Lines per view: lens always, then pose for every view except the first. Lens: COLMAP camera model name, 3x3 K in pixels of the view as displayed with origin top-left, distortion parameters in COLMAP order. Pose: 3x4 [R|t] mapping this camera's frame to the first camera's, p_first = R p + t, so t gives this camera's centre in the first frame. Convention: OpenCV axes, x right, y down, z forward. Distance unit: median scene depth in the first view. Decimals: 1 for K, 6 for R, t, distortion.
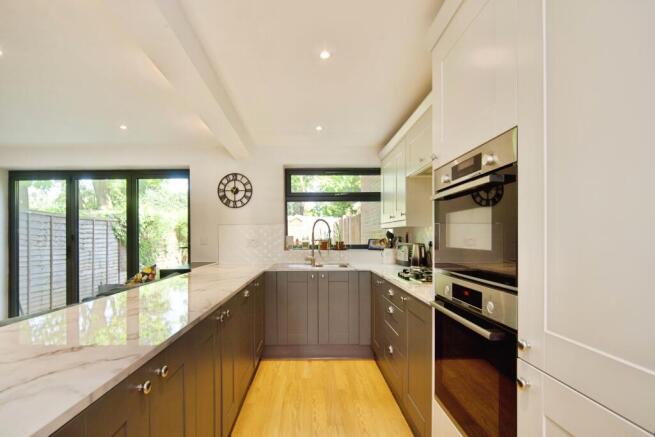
lens RADIAL K [[286.8, 0, 322.6], [0, 286.8, 236.4], [0, 0, 1]] dist [-0.001660, -0.000110]
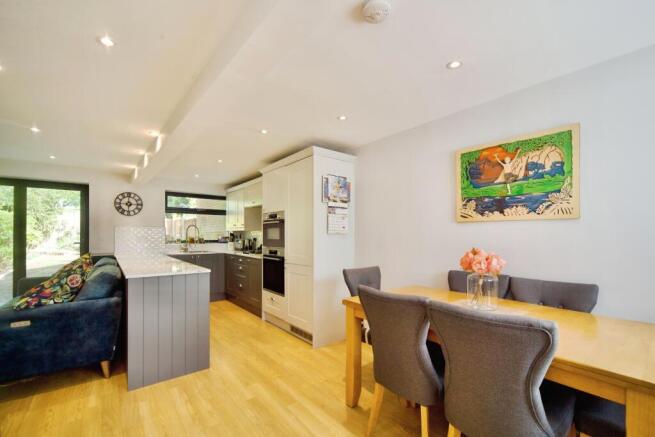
lens RADIAL K [[286.8, 0, 322.6], [0, 286.8, 236.4], [0, 0, 1]] dist [-0.001660, -0.000110]
pose [[0.780184, 0.000397, 0.625550, -0.477277], [-0.002633, 0.999993, 0.002651, 0.001255], [-0.625544, -0.003715, 0.780180, -0.826335]]
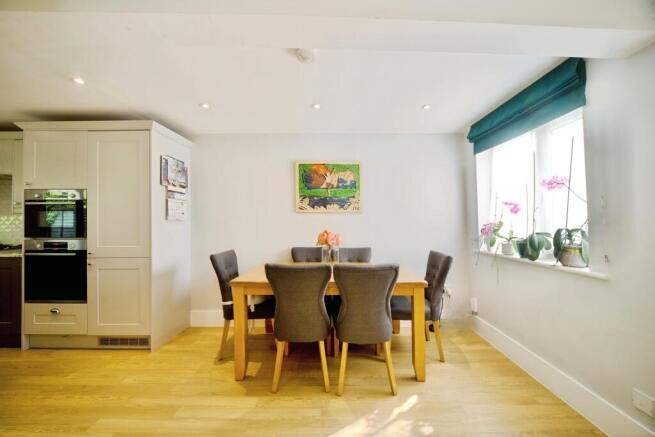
lens RADIAL K [[254.2, 0, 336.1], [0, 254.2, 216.4], [0, 0, 1]] dist [0.000197, 0.000052]
pose [[-0.025755, 0.025064, 0.999354, -0.693341], [-0.000923, 0.999685, -0.025097, 0.003009], [-0.999668, -0.001568, -0.025723, -0.535266]]
